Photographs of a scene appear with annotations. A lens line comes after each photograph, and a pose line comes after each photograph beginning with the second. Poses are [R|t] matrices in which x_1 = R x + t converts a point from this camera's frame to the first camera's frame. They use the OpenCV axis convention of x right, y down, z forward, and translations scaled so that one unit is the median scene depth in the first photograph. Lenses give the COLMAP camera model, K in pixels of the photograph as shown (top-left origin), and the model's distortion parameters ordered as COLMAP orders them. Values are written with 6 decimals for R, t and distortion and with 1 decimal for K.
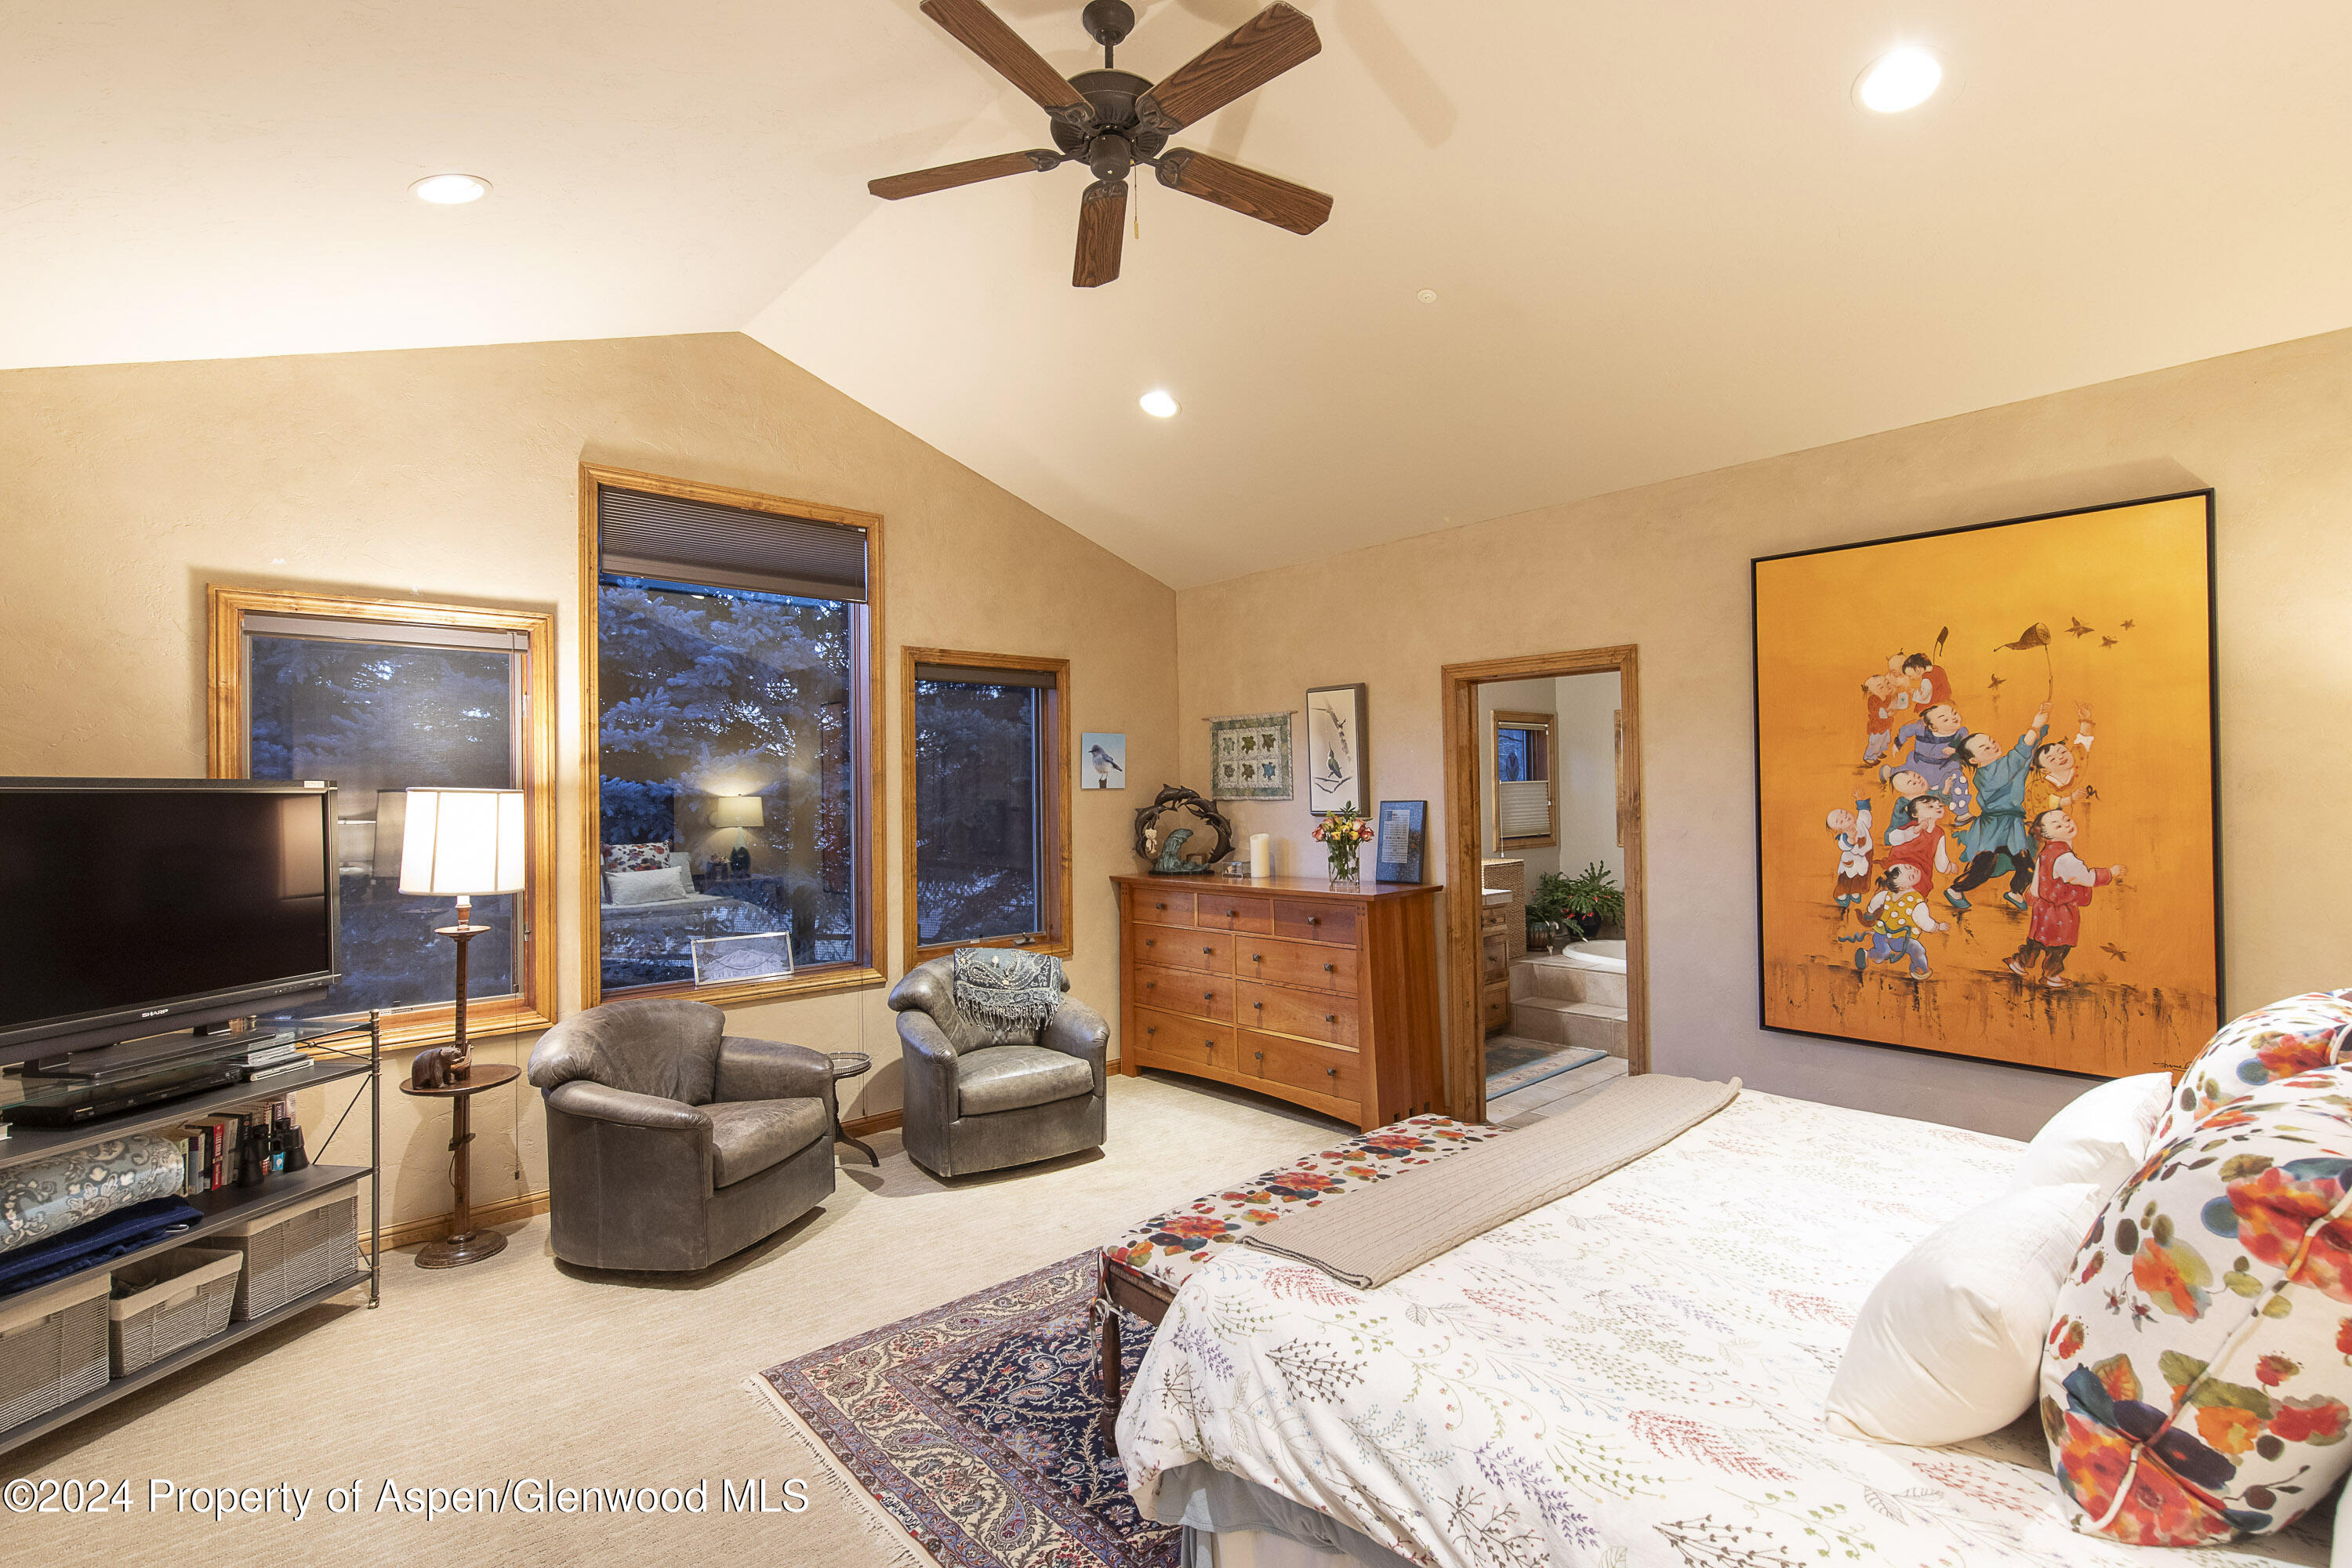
lens RADIAL K [[1089.8, 0, 1176.0], [0, 1089.8, 784.0], [0, 0, 1]] dist [-0.001269, -0.000210]
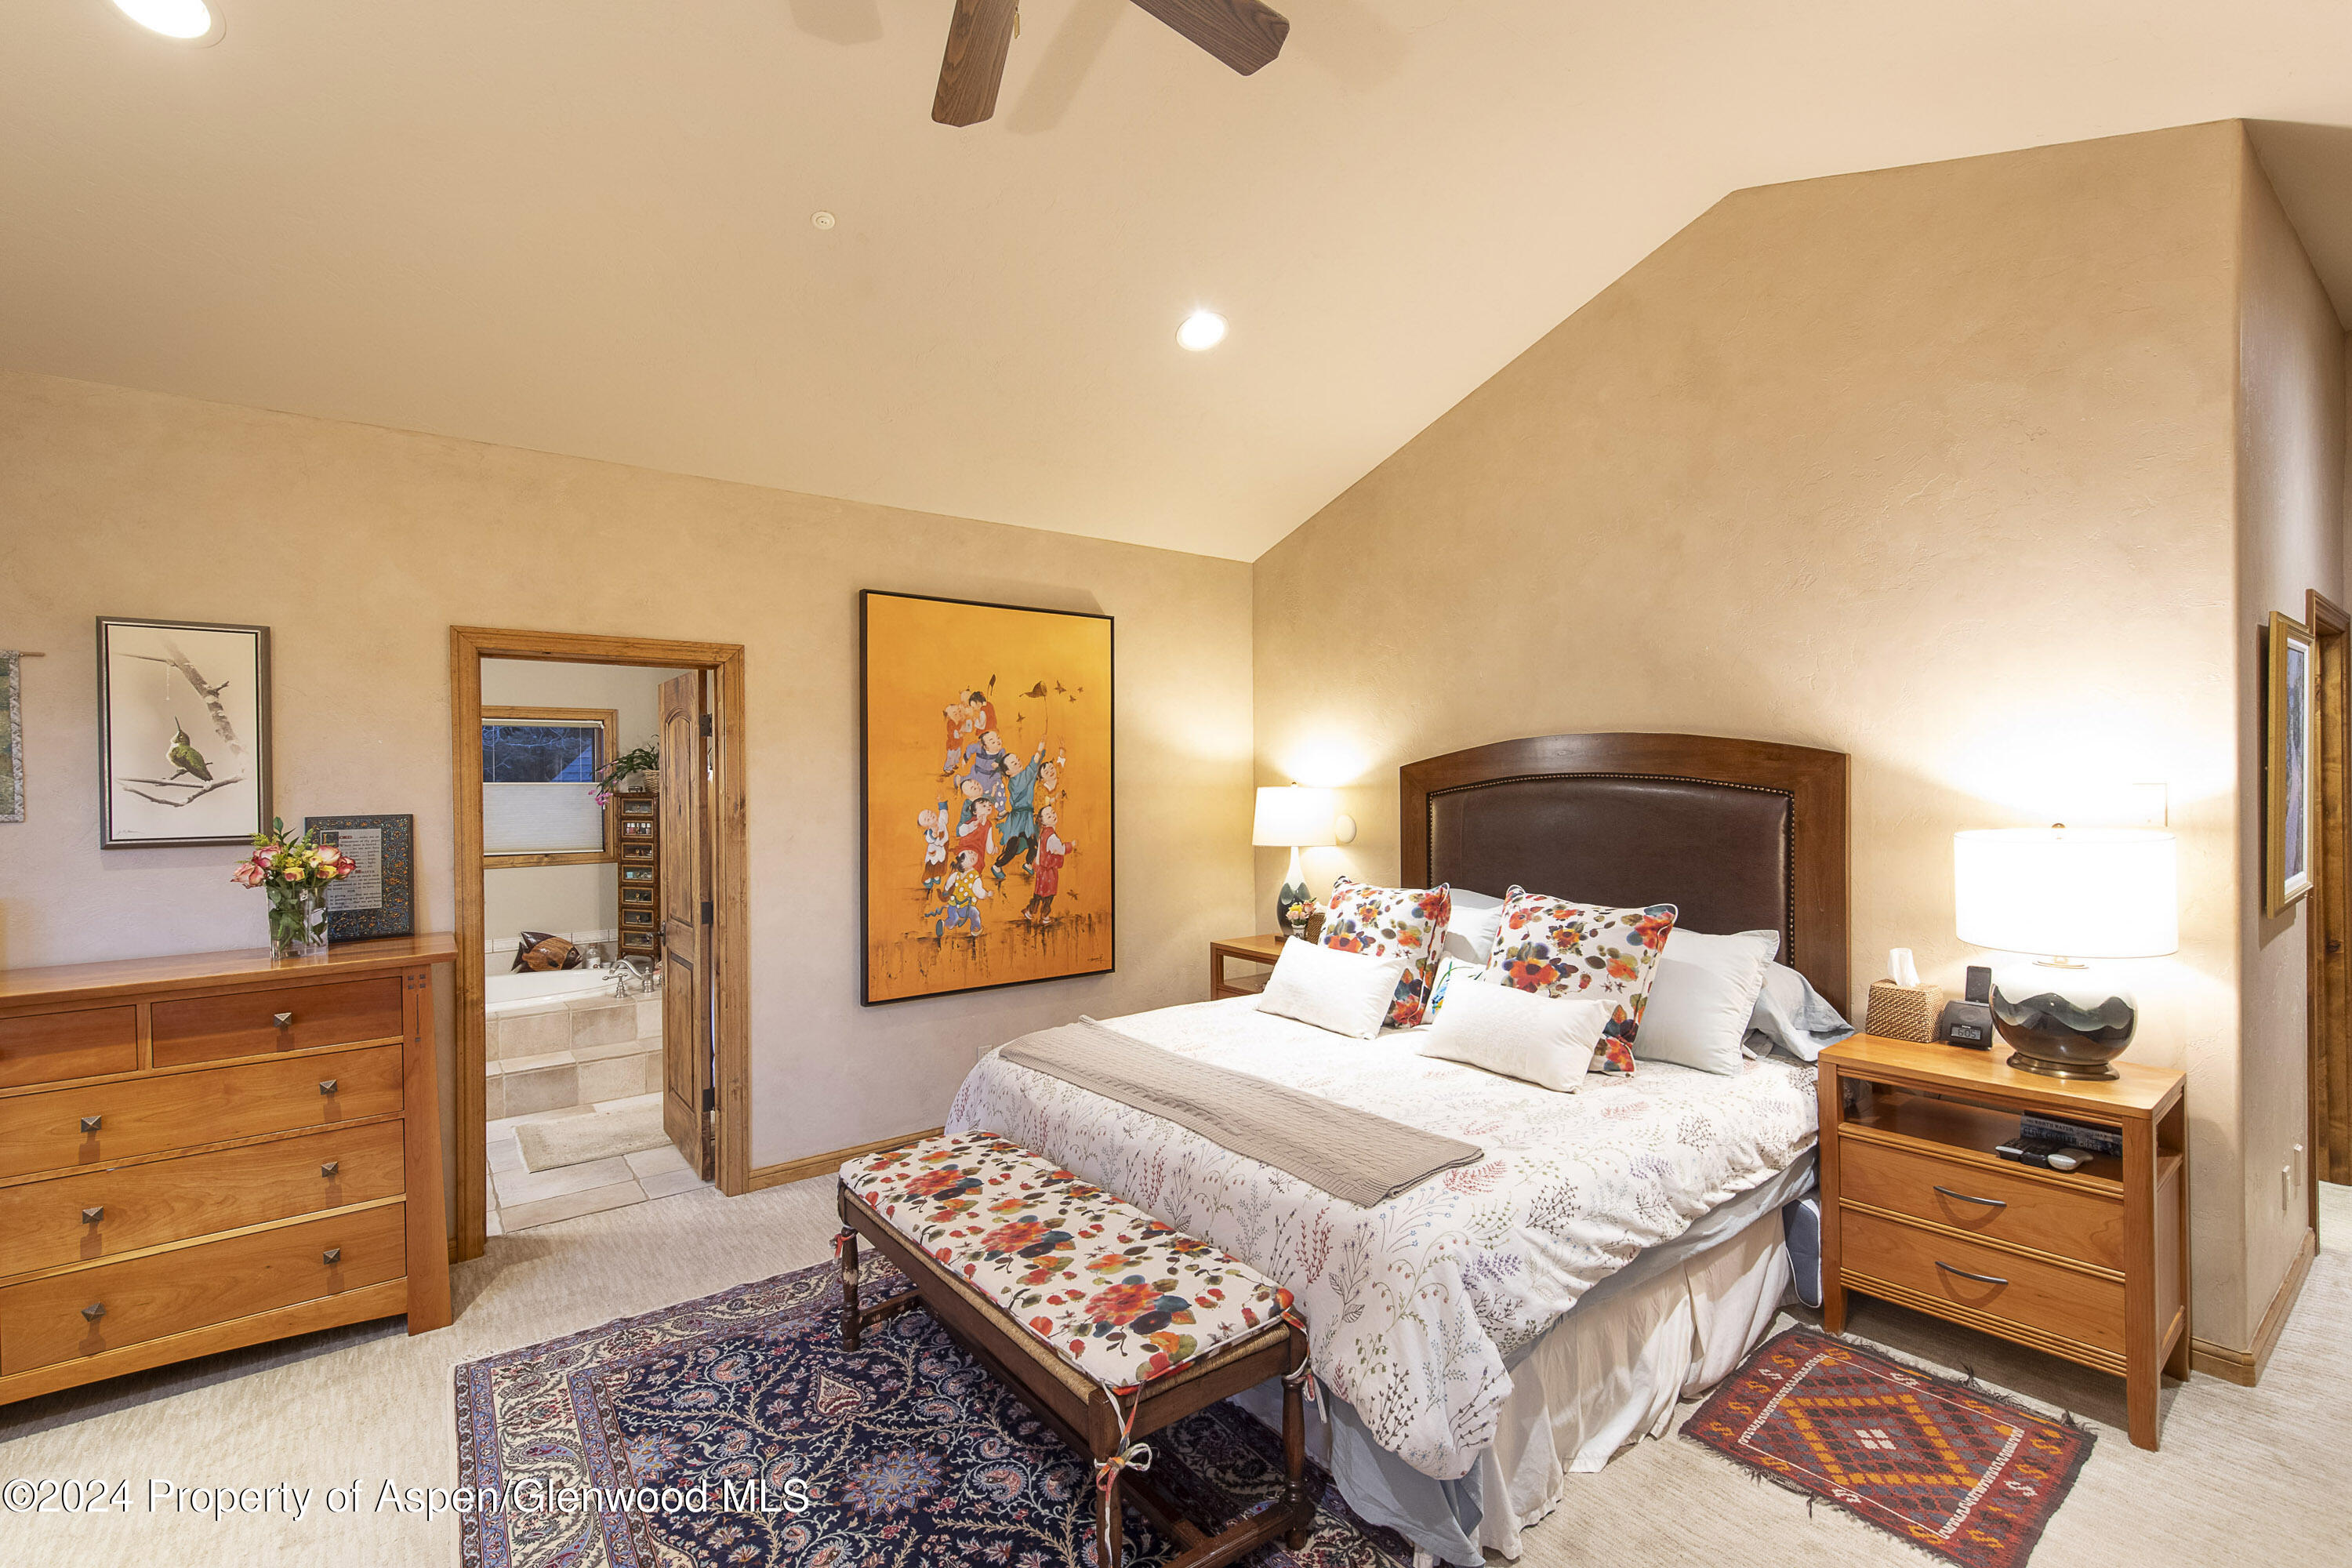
lens RADIAL K [[1052.2, 0, 1175.7], [0, 1052.2, 798.3], [0, 0, 1]] dist [0.012953, 0.000216]
pose [[0.064644, -0.001187, 0.997908, -0.603872], [0.009045, 0.999959, 0.000603, 0.012792], [-0.997867, 0.008987, 0.064652, 0.687884]]
